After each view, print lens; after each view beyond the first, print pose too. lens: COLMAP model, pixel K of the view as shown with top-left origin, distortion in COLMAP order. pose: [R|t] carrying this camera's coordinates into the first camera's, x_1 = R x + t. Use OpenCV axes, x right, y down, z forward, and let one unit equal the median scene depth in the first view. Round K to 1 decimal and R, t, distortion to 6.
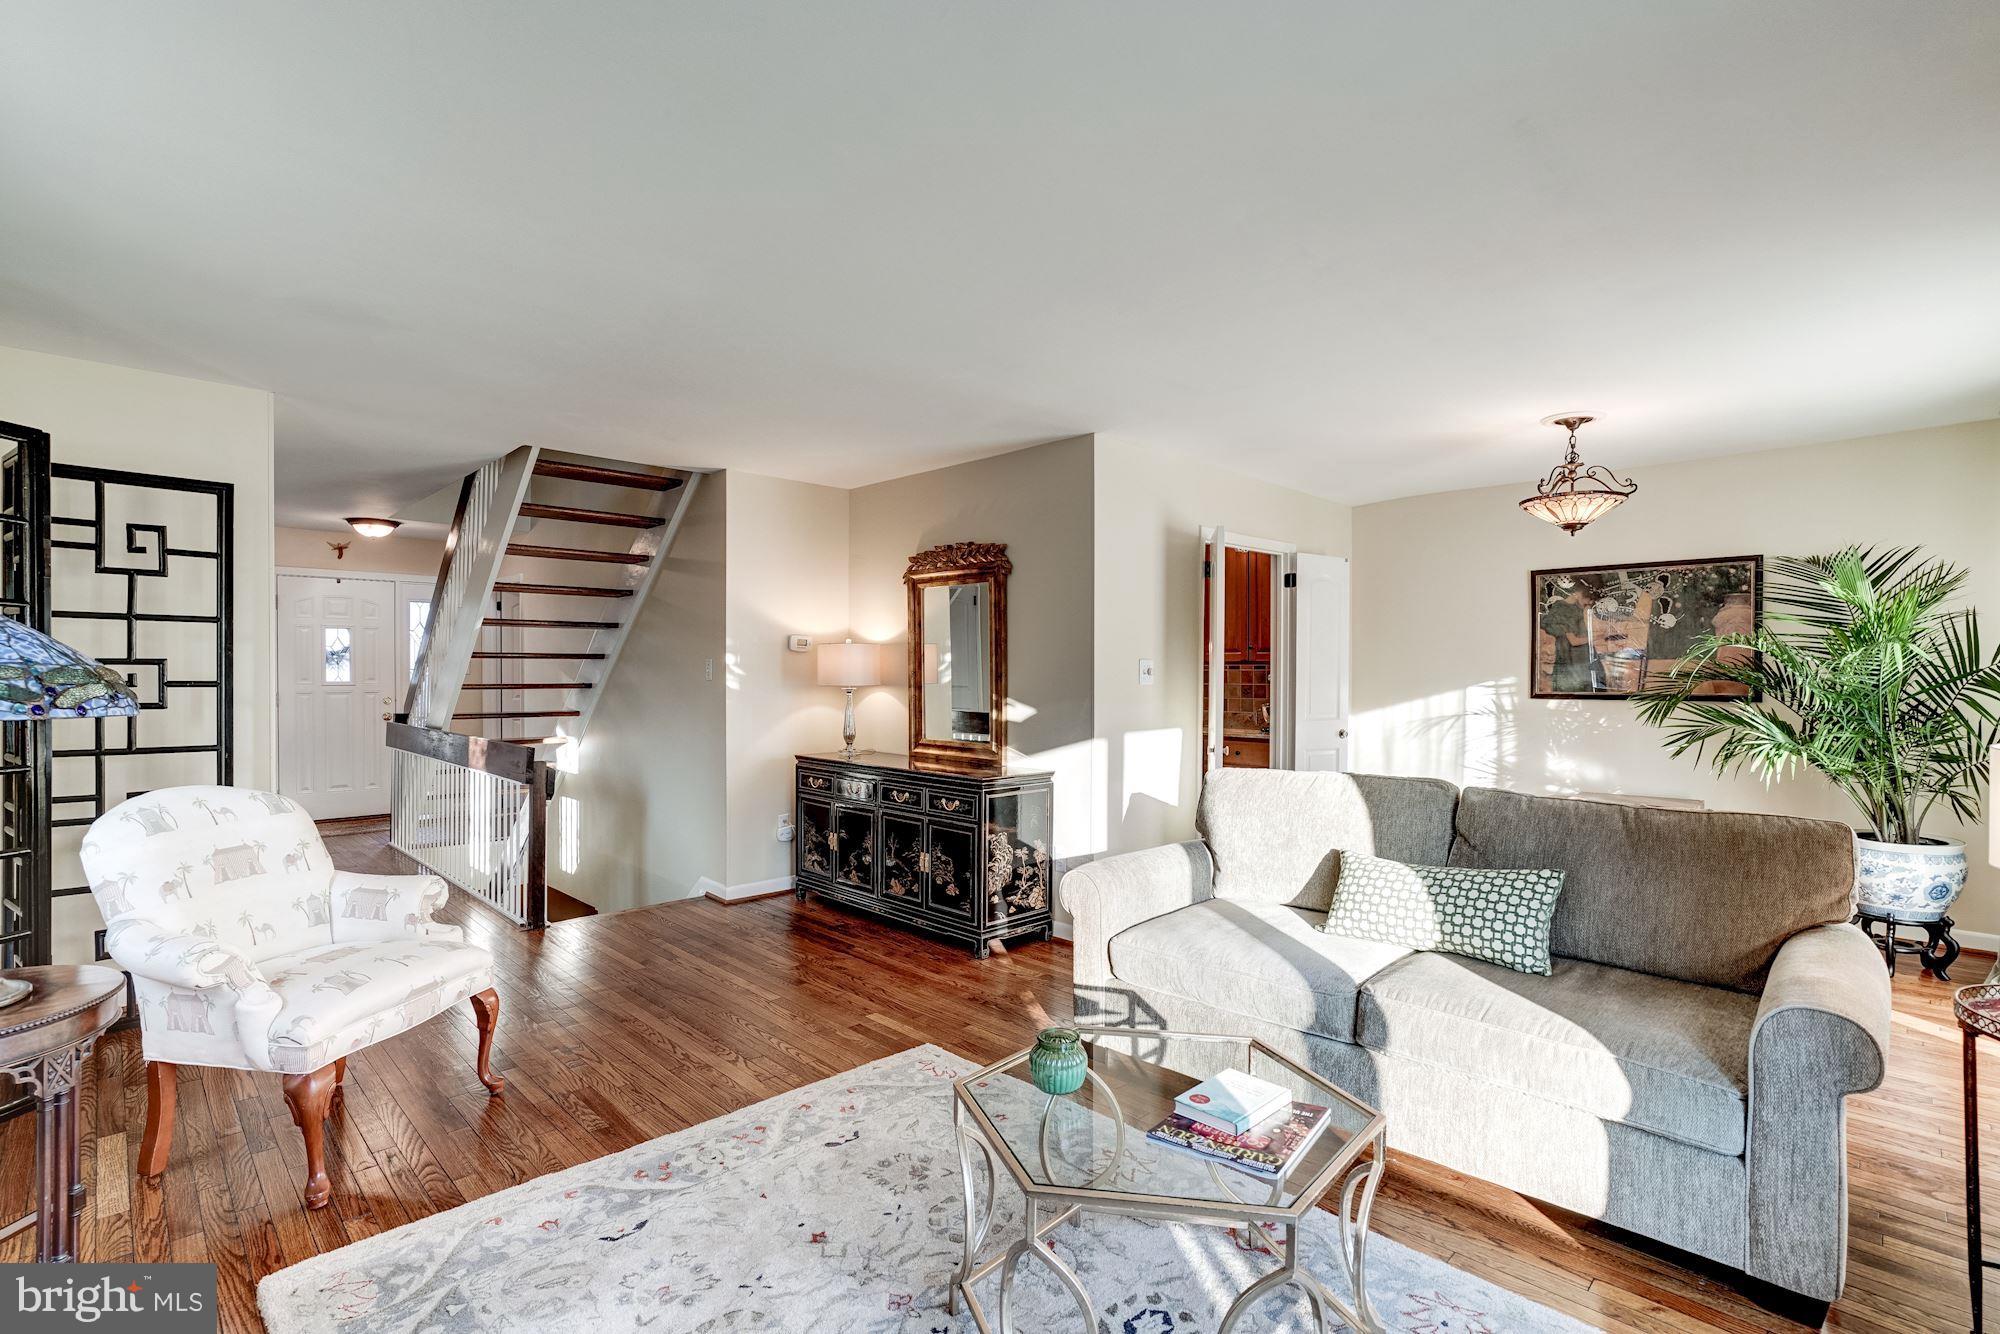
lens RADIAL K [[931.5, 0, 967.5], [0, 931.5, 672.3], [0, 0, 1]] dist [-0.008834, 0.003625]
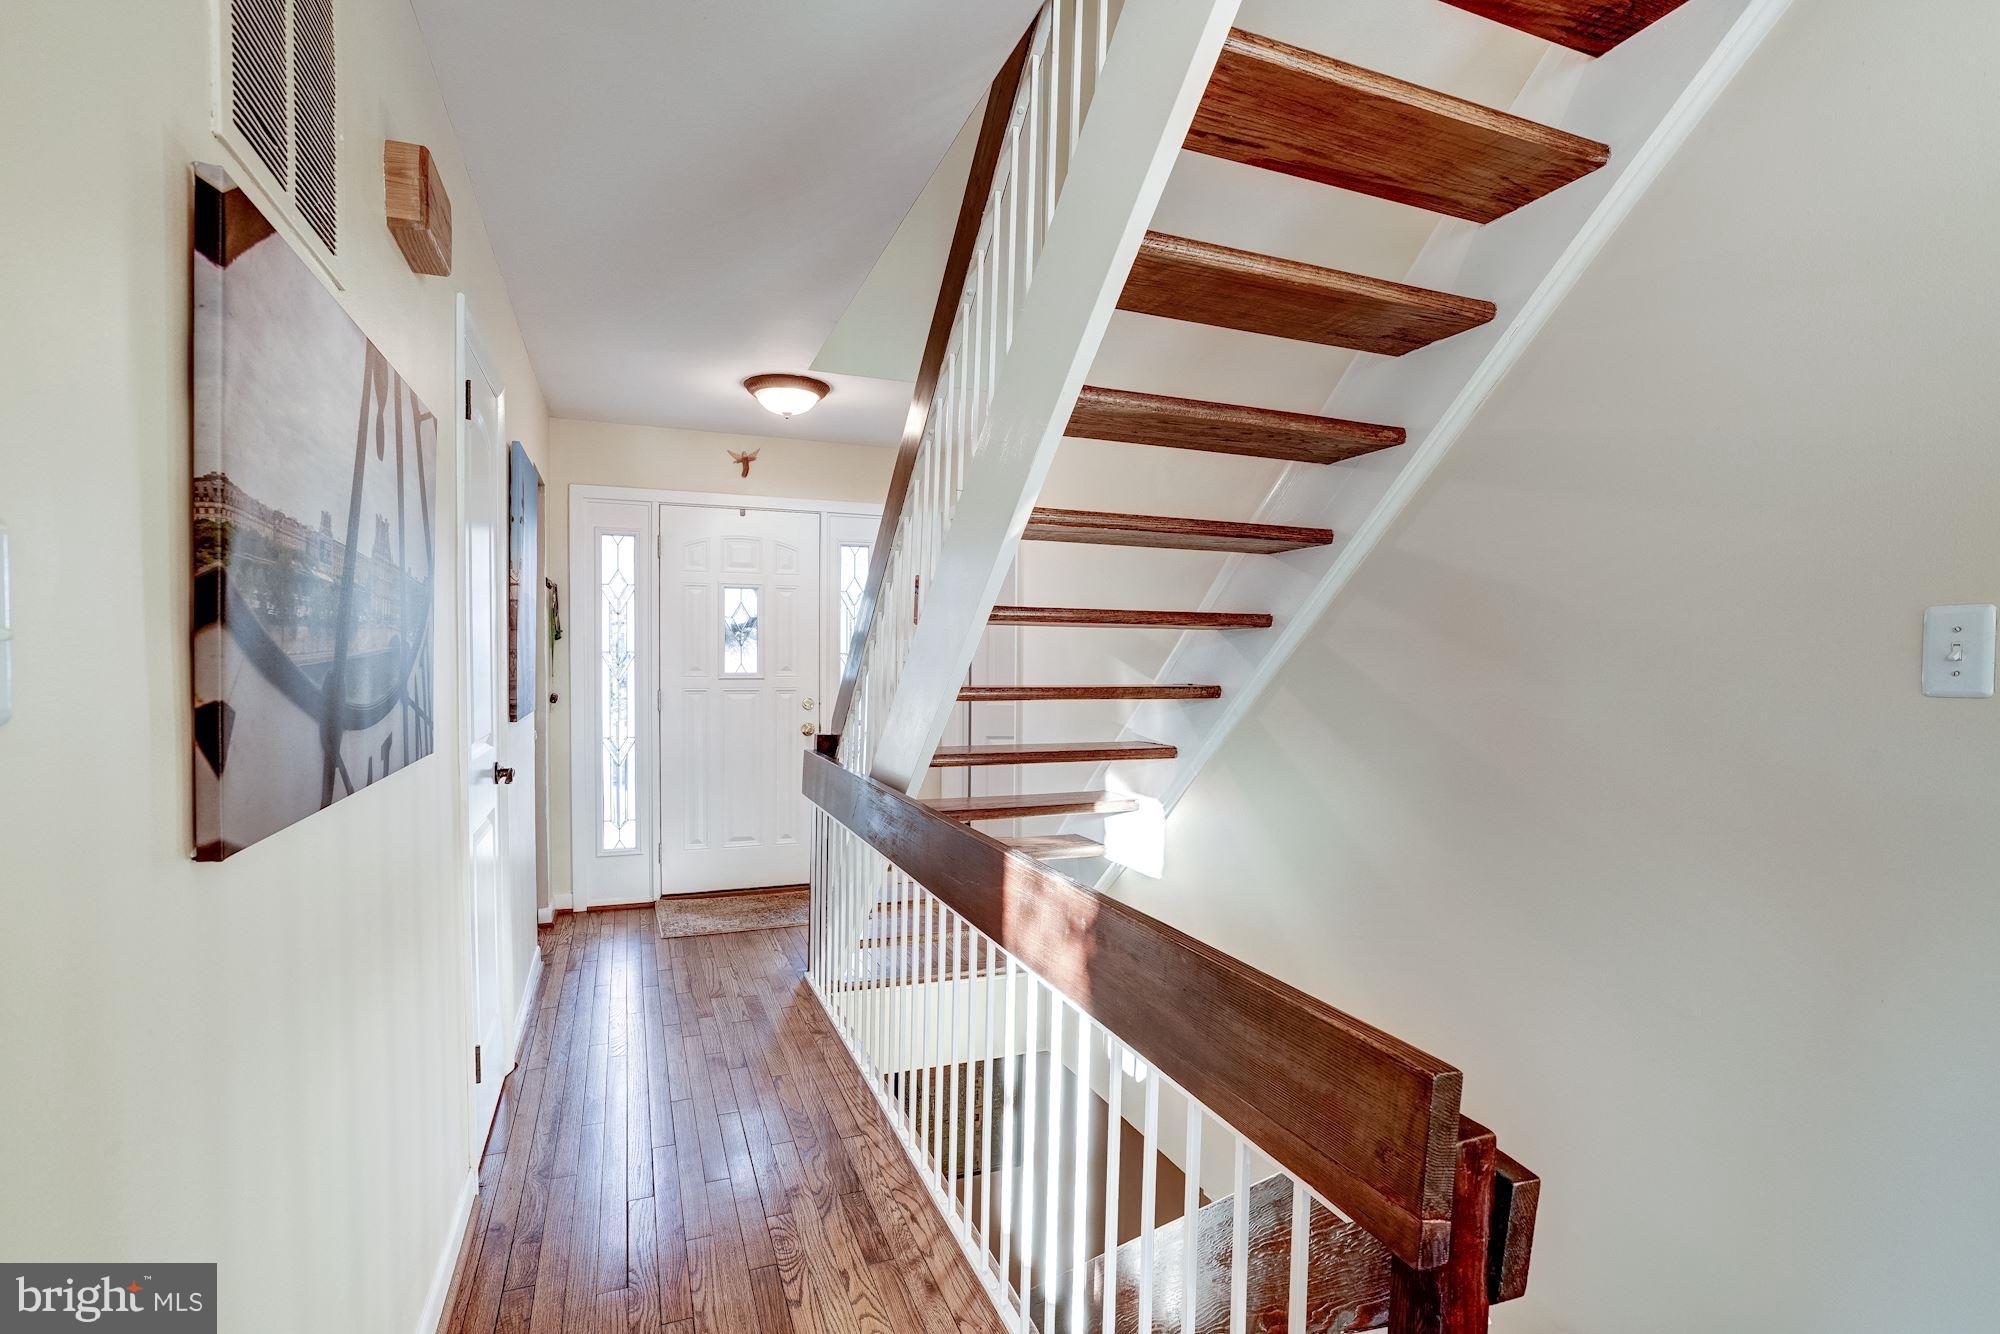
lens RADIAL K [[931.5, 0, 996.2], [0, 931.5, 665.3], [0, 0, 1]] dist [-0.008834, 0.003625]
pose [[0.935394, 0.010699, -0.353446, -0.301602], [-0.011142, 0.999938, 0.000781, 0.002196], [0.353432, 0.003207, 0.935455, 0.484191]]
